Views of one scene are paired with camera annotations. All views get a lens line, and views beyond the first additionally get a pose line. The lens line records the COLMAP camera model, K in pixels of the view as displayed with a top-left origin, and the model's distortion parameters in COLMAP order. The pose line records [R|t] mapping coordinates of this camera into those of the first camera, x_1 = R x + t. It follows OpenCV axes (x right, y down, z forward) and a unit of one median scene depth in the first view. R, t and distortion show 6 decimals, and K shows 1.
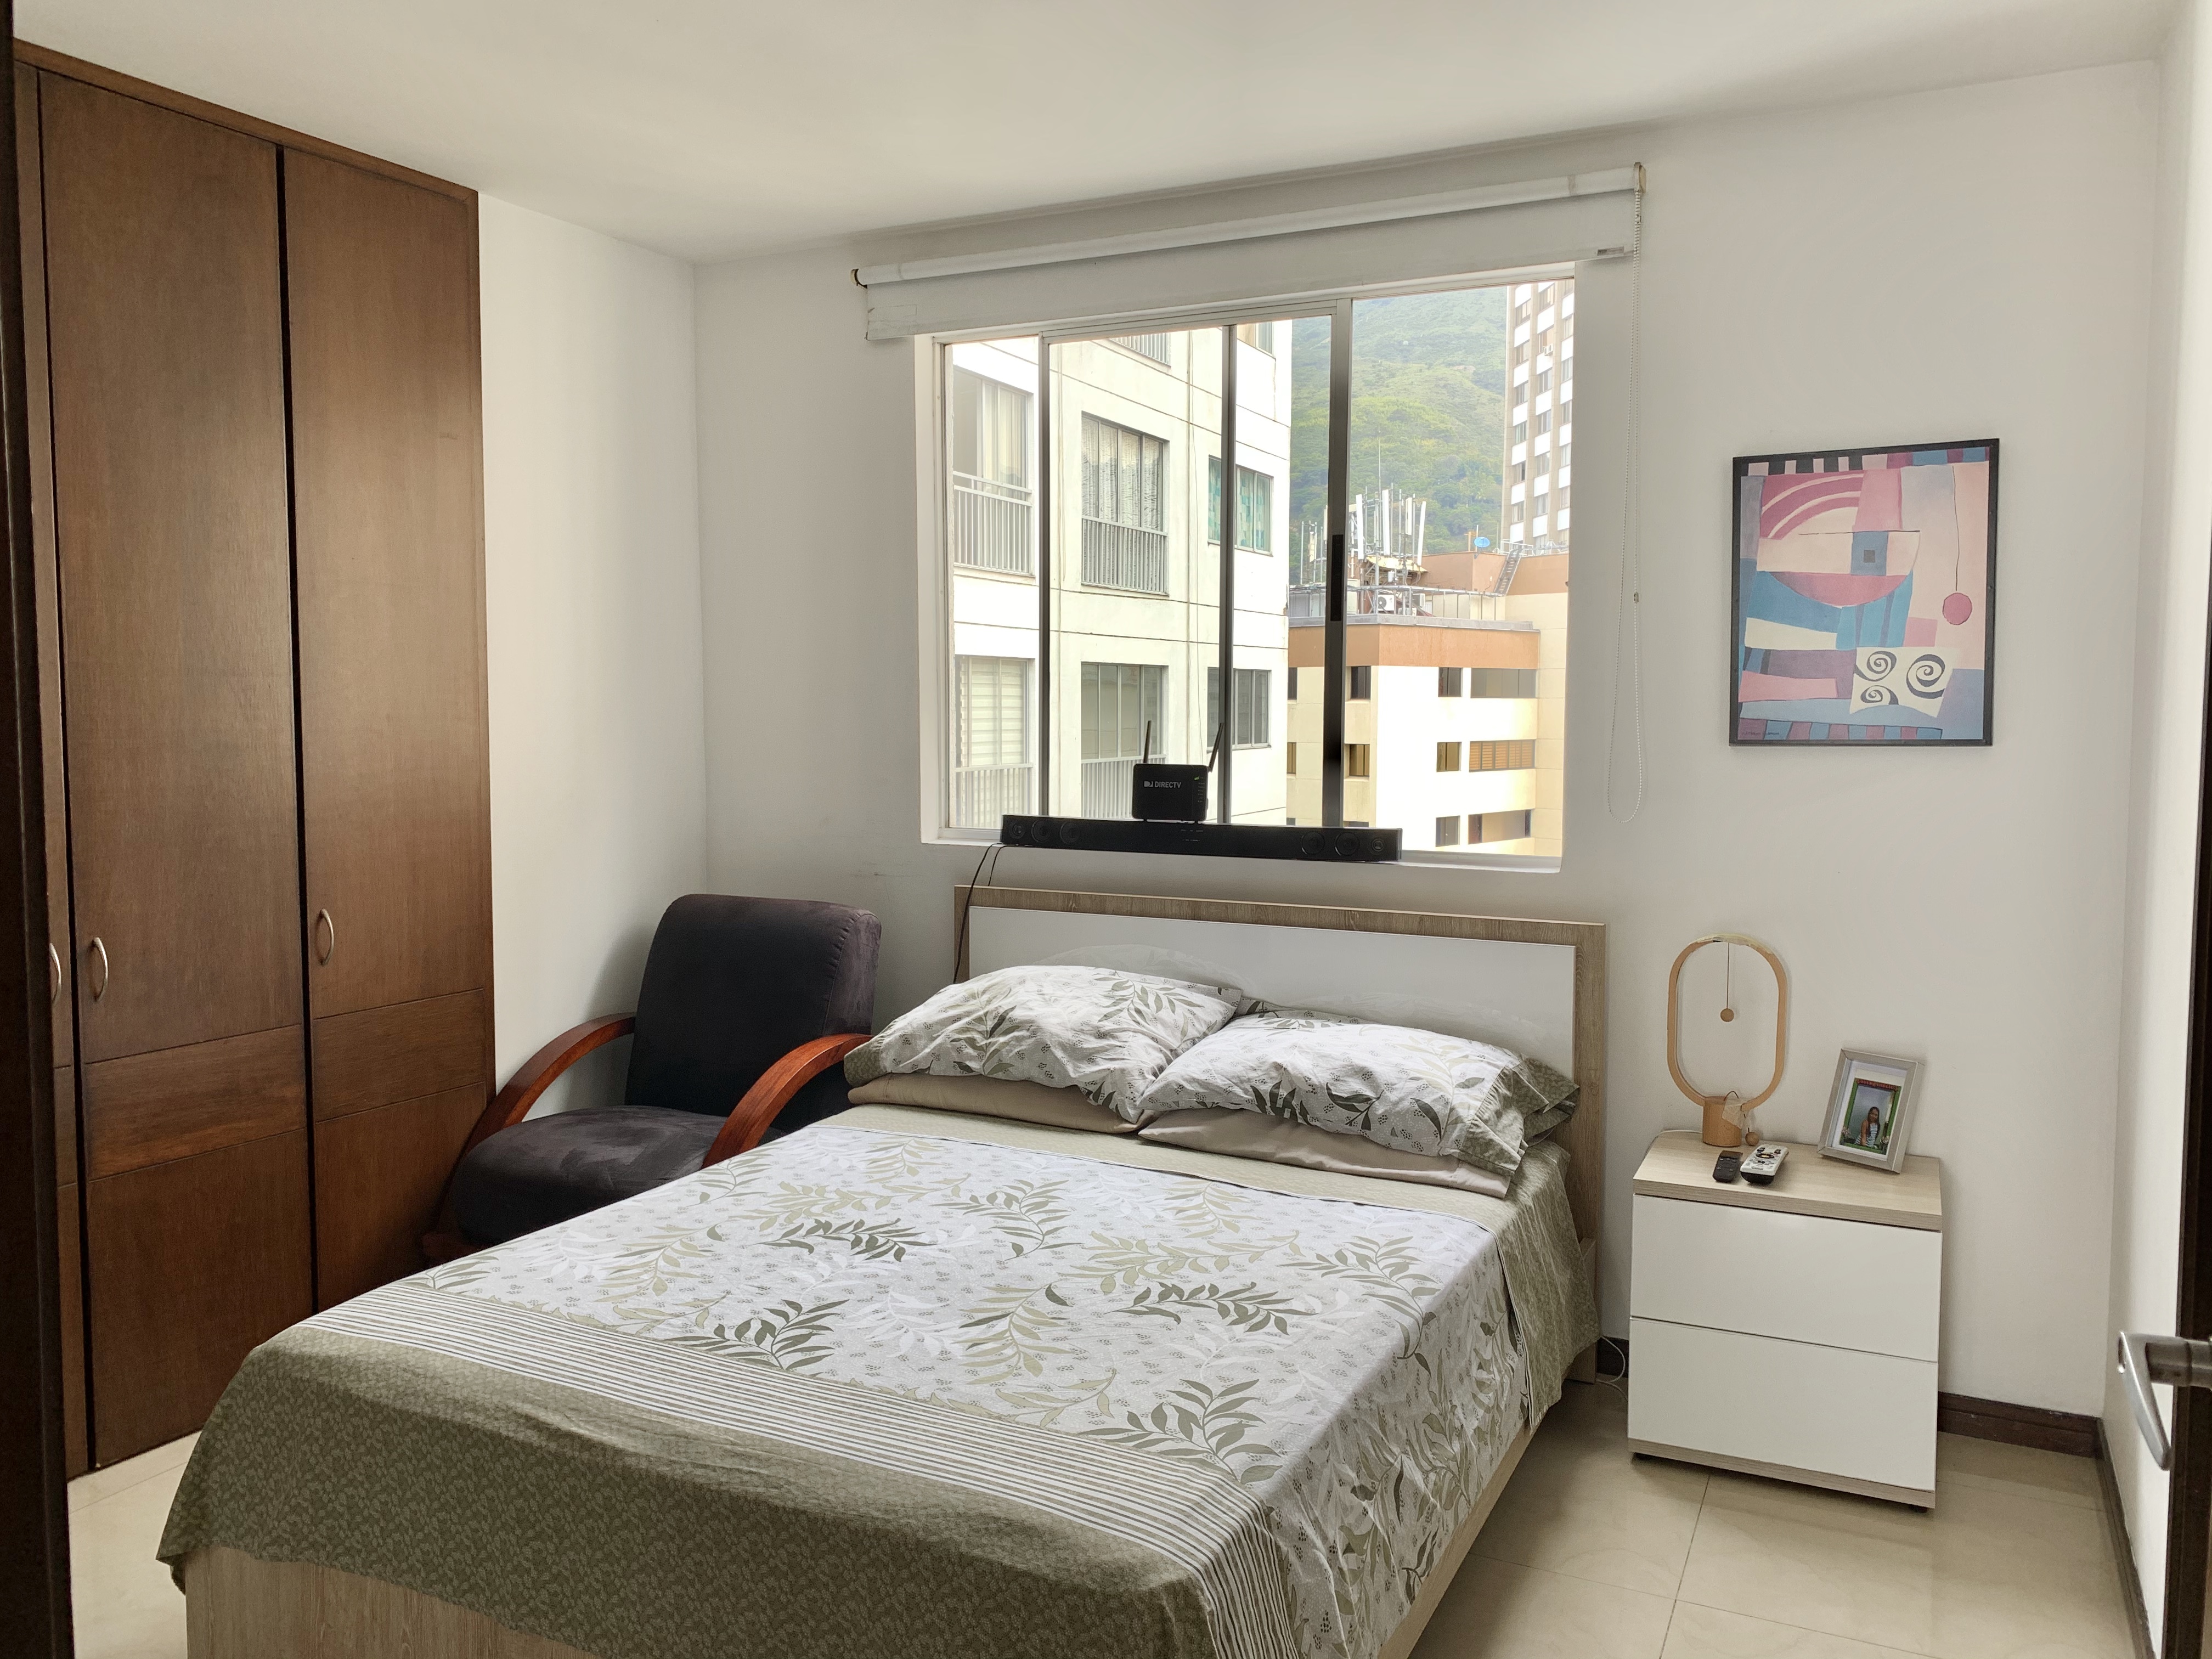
lens RADIAL K [[1758.0, 0, 1110.2], [0, 1758.0, 833.2], [0, 0, 1]] dist [-0.004853, 0.002337]
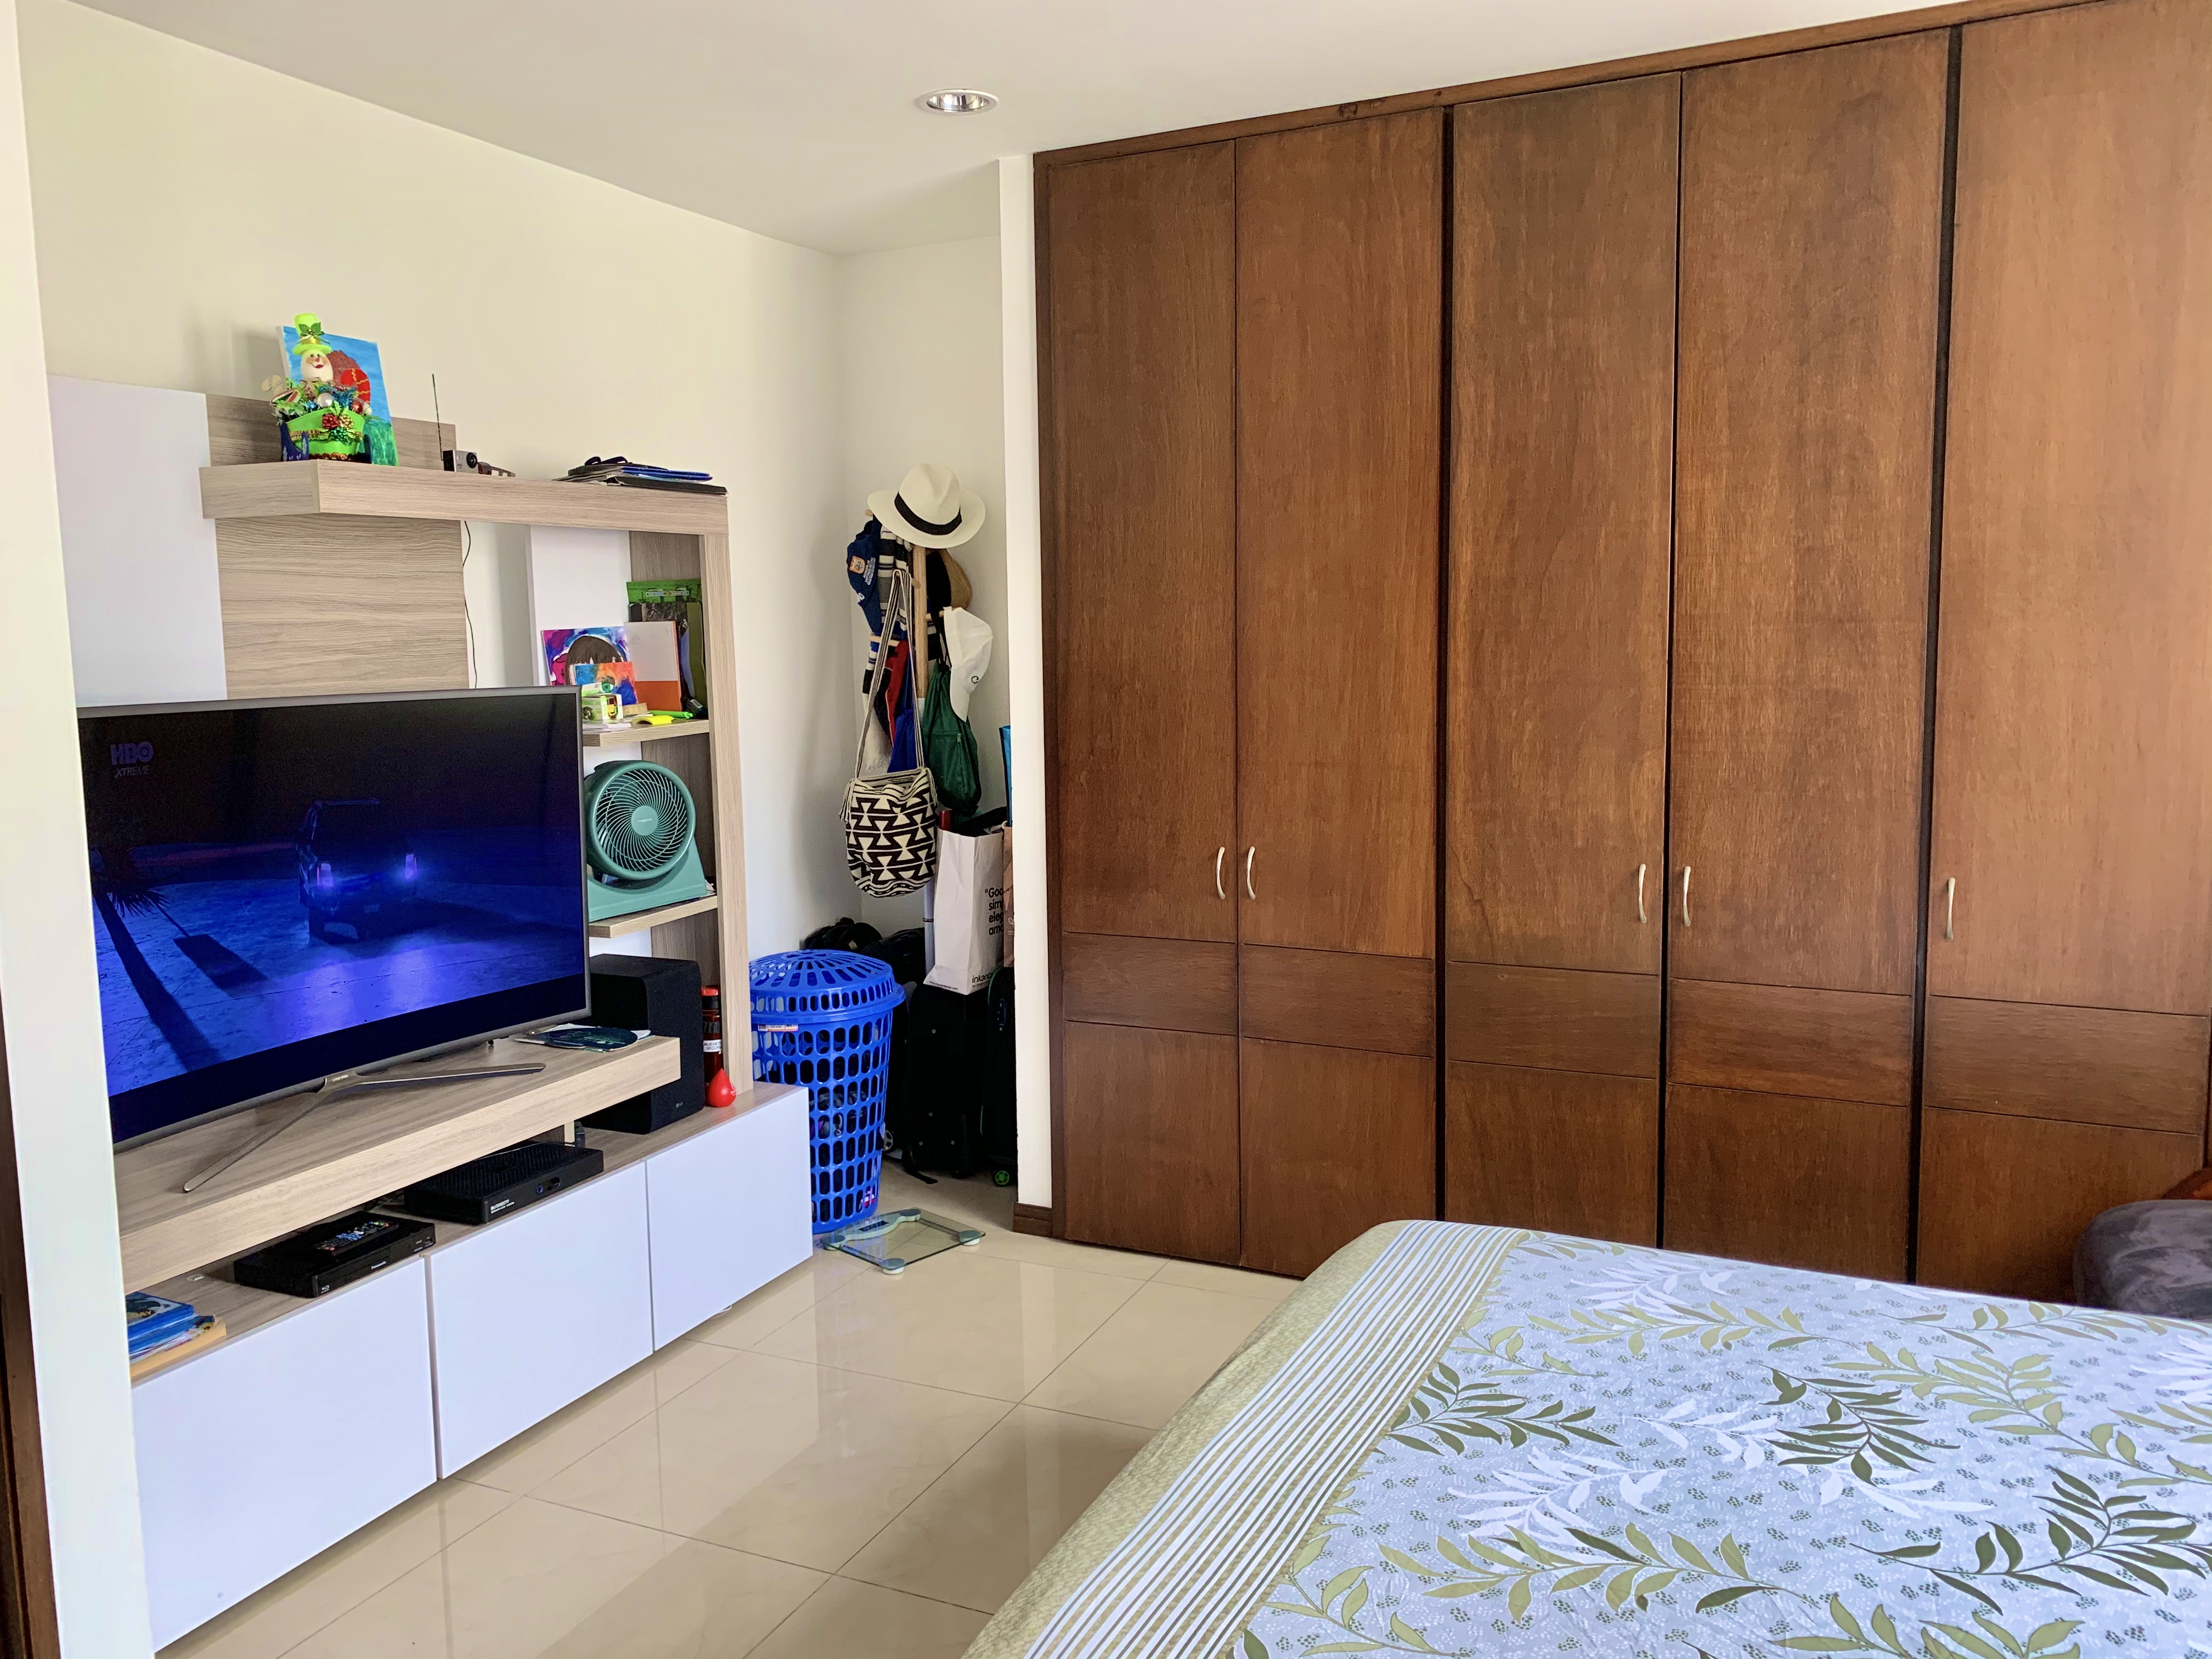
lens RADIAL K [[1758.0, 0, 1109.1], [0, 1758.0, 816.4], [0, 0, 1]] dist [-0.004853, 0.002337]
pose [[-0.033261, 0.110979, -0.993266, 0.536285], [-0.051875, 0.992285, 0.112606, -0.078588], [0.998100, 0.055271, -0.027247, 0.693184]]
